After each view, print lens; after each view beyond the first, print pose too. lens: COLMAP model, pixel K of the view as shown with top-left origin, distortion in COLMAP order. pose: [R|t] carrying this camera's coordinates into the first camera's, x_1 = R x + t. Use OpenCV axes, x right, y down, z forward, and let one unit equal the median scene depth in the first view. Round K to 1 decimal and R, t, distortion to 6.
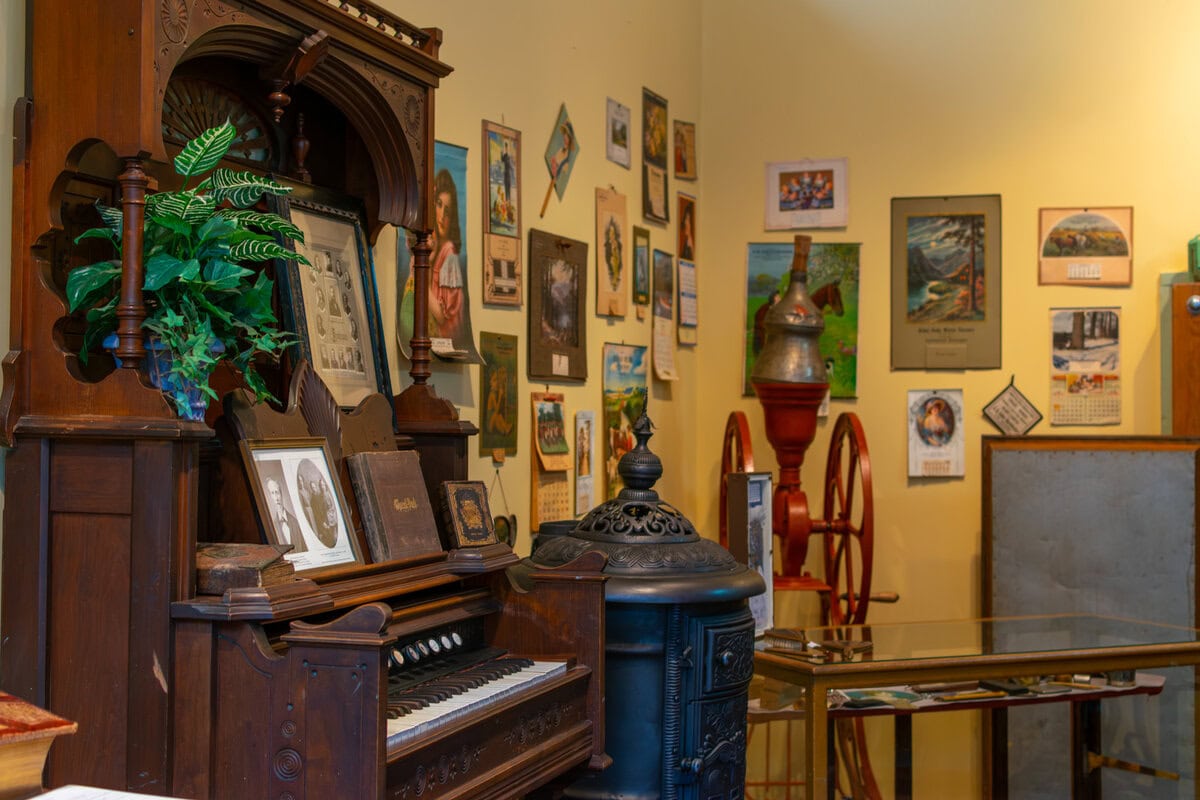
lens RADIAL K [[1807.1, 0, 598.0], [0, 1807.1, 395.9], [0, 0, 1]] dist [0.043169, 0.000000]
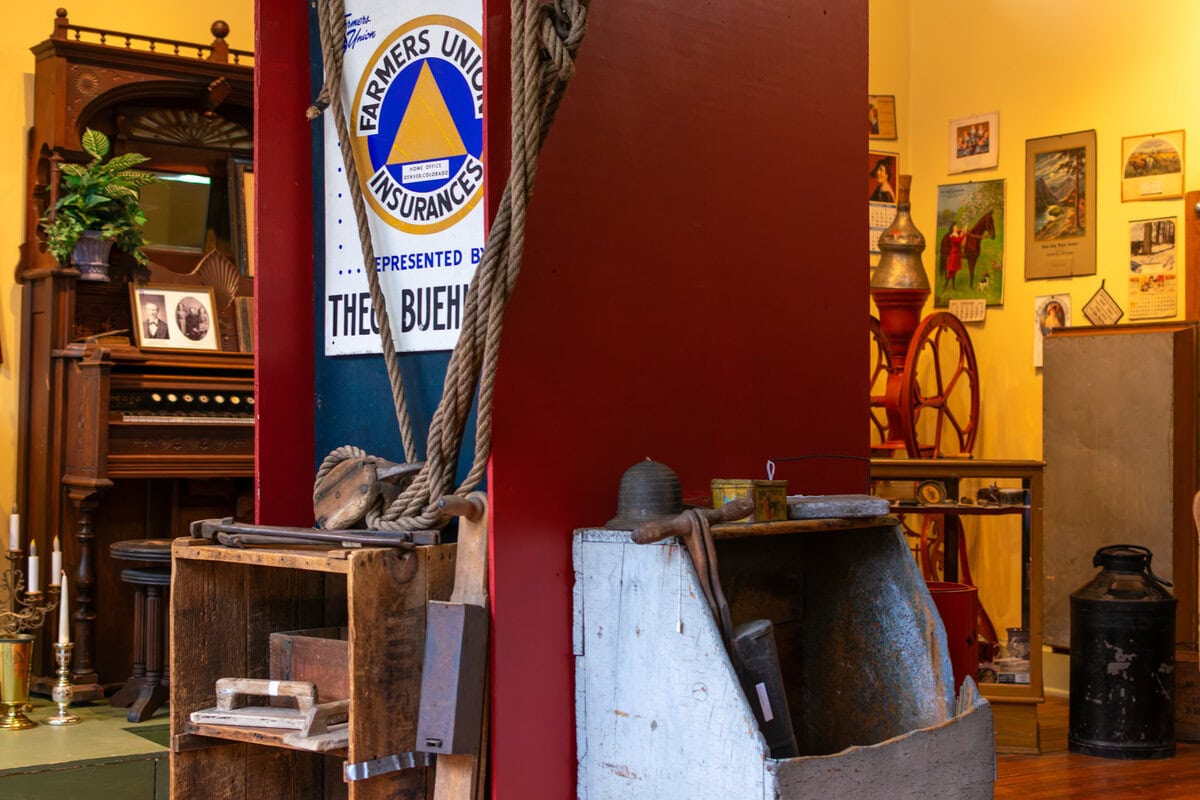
lens RADIAL K [[1807.1, 0, 601.2], [0, 1807.1, 401.0], [0, 0, 1]] dist [0.043169, 0.000000]
pose [[0.807290, -0.000782, -0.590154, 0.669916], [-0.004298, 0.999965, -0.007204, 0.079031], [0.590139, 0.008352, 0.807258, -0.160577]]
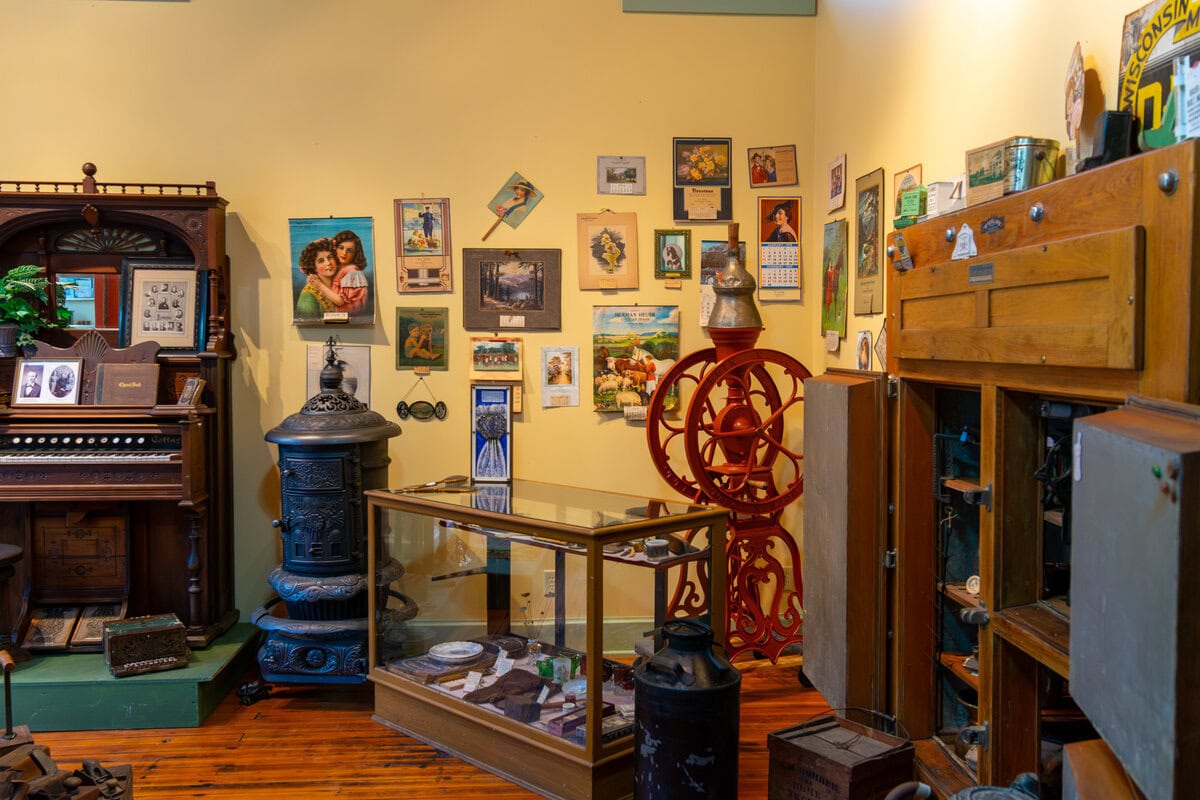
lens RADIAL K [[1060.3, 0, 600.0], [0, 1060.3, 401.0], [0, 0, 1]] dist [-0.007140, 0.001170]
pose [[0.376920, 0.052442, -0.924760, 0.809057], [0.007535, 0.998189, 0.059677, -0.000507], [0.926215, -0.029462, 0.375842, 0.564822]]
